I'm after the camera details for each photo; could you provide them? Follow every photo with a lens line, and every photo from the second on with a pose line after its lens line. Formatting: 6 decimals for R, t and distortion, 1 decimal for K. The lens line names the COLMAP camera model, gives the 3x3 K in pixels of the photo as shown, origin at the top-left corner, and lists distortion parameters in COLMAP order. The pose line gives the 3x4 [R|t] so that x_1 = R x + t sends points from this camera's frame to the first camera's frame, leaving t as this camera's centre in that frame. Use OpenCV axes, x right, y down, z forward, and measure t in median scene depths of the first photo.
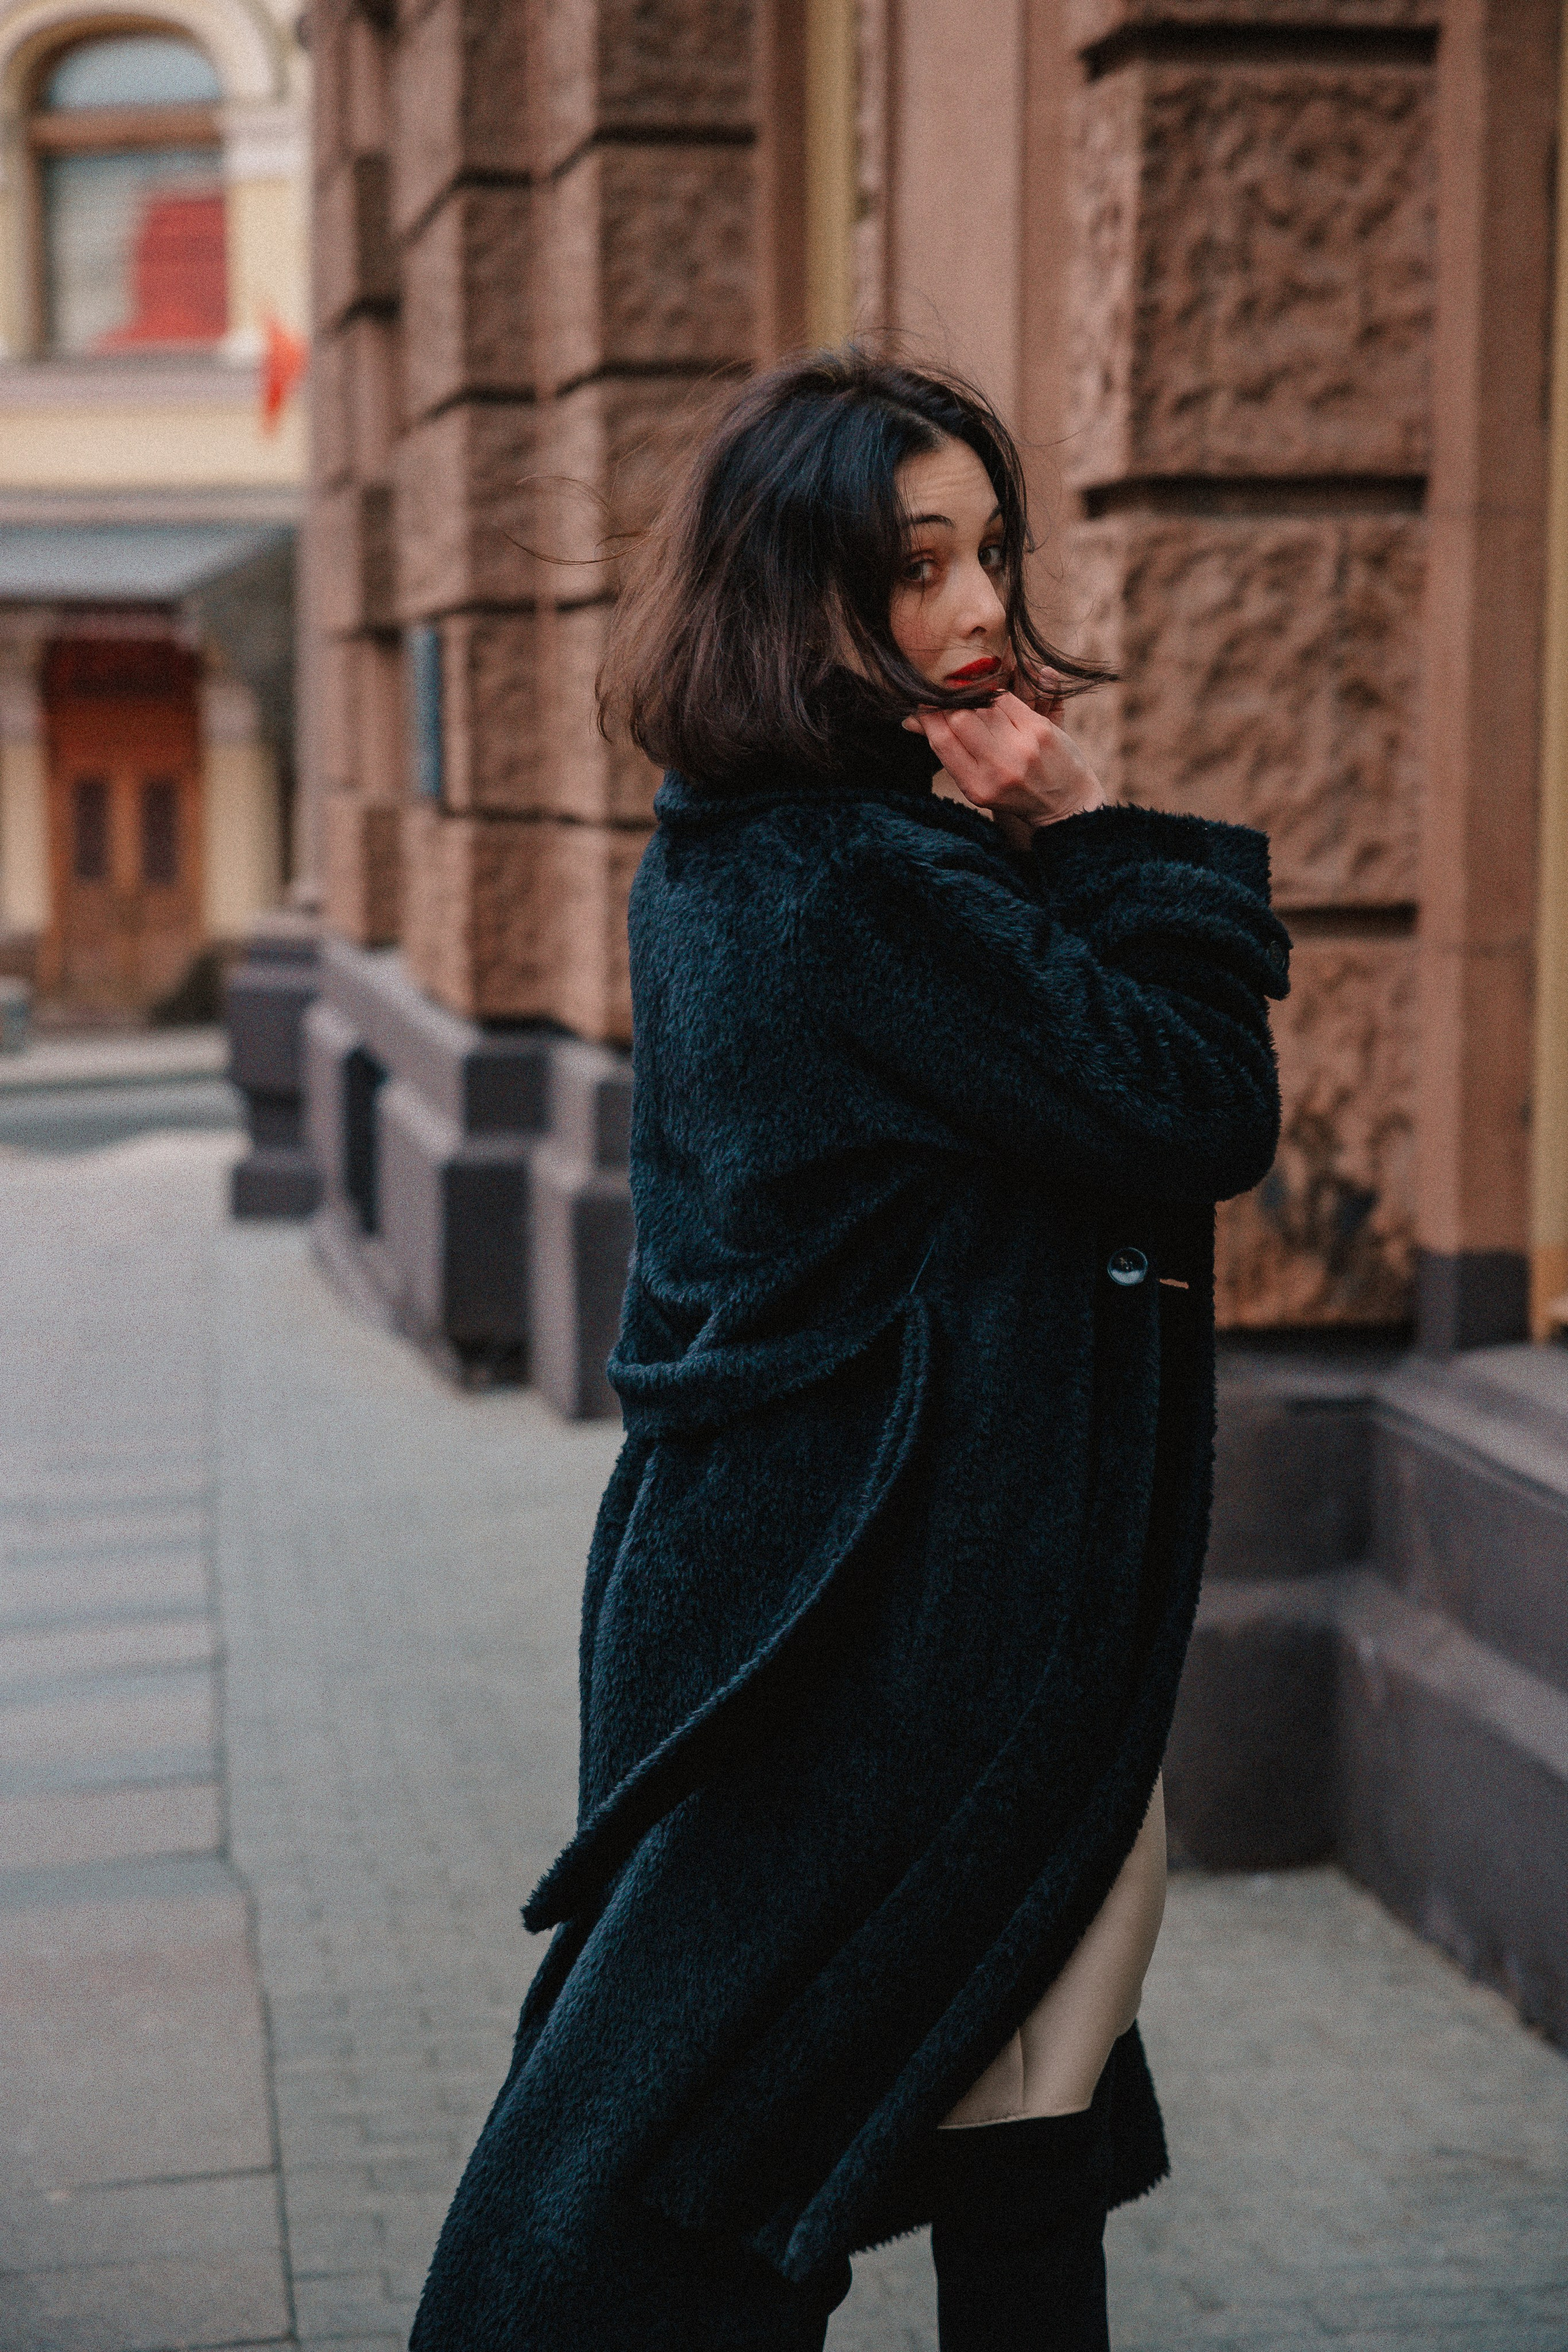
lens RADIAL K [[4759.1, 0, 784.0], [0, 4759.1, 1176.0], [0, 0, 1]] dist [-0.040048, -0.082036]
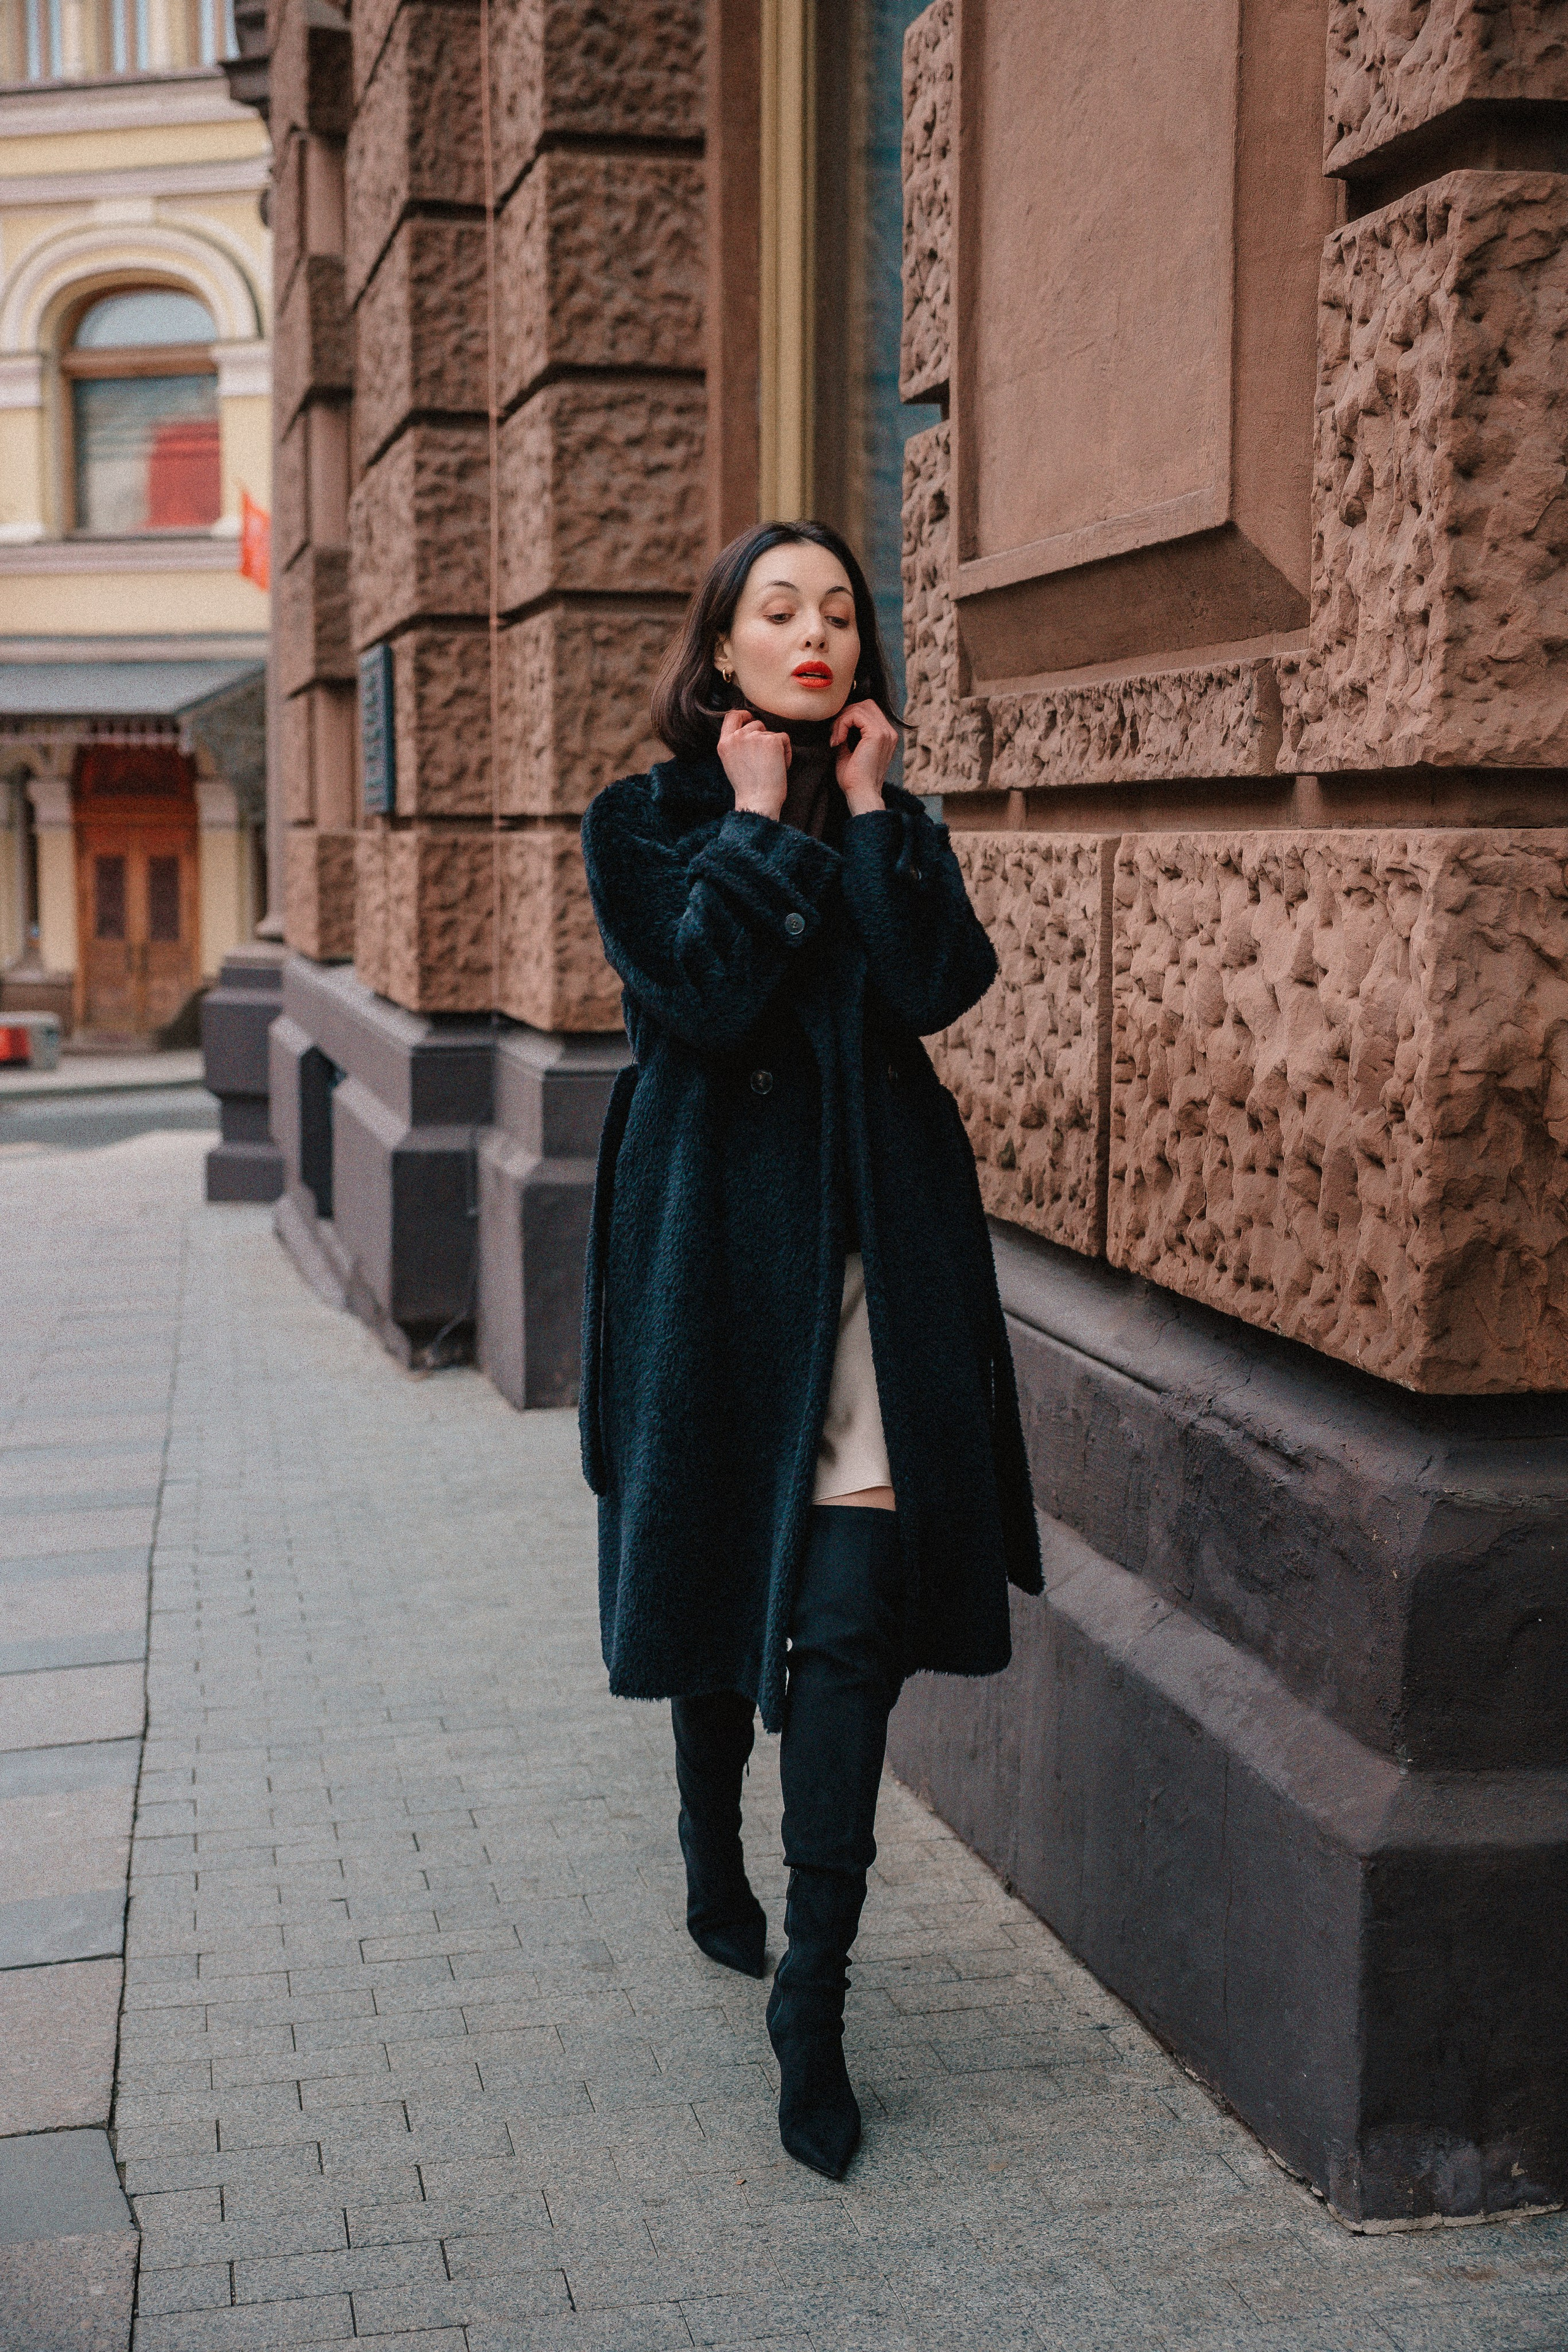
lens RADIAL K [[3090.9, 0, 784.0], [0, 3090.9, 1176.0], [0, 0, 1]] dist [-0.011010, -0.032922]
pose [[0.998248, -0.000620, 0.059169, -0.024598], [0.000367, 0.999991, 0.004283, -0.000372], [-0.059171, -0.004254, 0.998239, 0.295365]]
